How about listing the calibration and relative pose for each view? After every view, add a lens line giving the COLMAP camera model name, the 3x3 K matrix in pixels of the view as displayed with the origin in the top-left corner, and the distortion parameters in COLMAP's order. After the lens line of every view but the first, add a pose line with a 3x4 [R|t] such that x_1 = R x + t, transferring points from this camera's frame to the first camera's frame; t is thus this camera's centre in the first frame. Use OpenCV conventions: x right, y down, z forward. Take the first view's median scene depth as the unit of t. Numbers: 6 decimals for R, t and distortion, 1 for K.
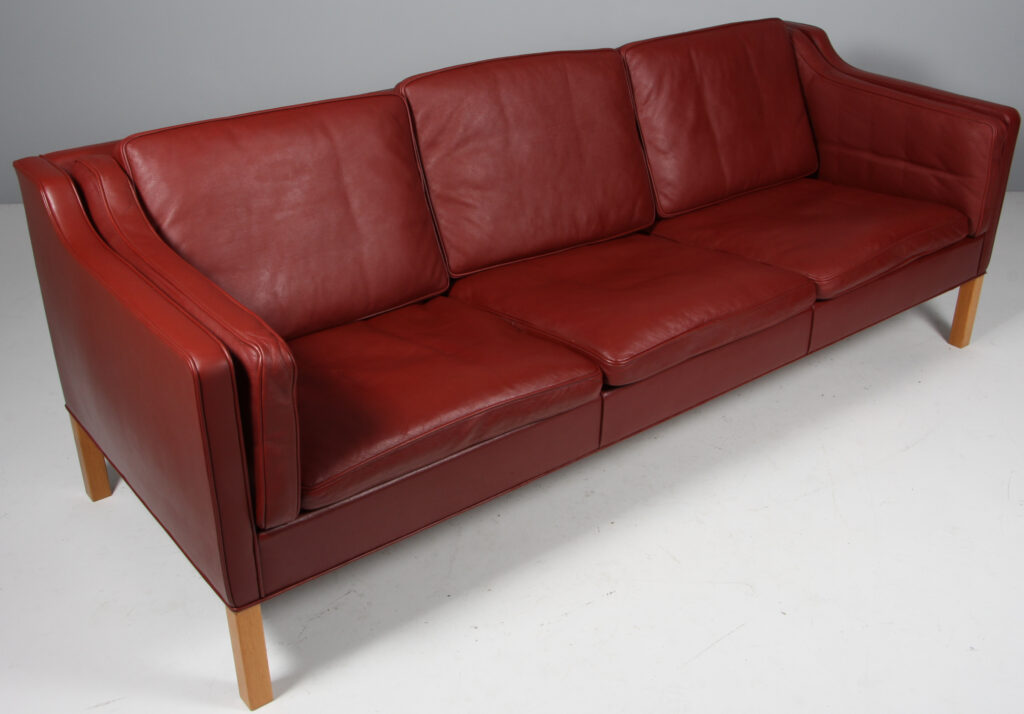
lens RADIAL K [[1087.0, 0, 529.8], [0, 1087.0, 346.6], [0, 0, 1]] dist [-0.089565, 0.000000]
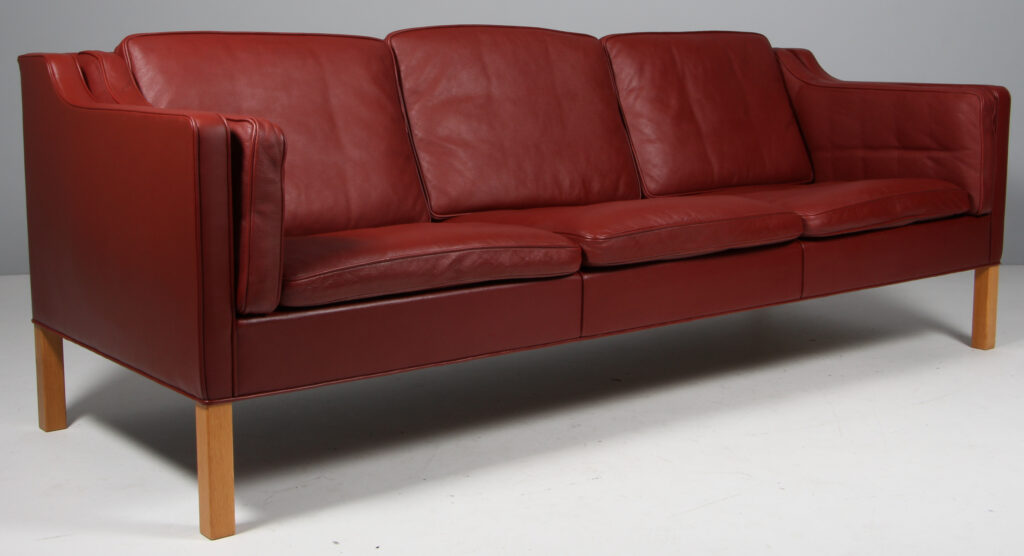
lens RADIAL K [[1365.4, 0, 506.4], [0, 1365.4, 275.2], [0, 0, 1]] dist [-0.025112, 0.000000]
pose [[0.999754, -0.010074, -0.019746, 0.021234], [0.002693, 0.939375, -0.342880, 0.456217], [0.022003, 0.342742, 0.939172, -0.169541]]
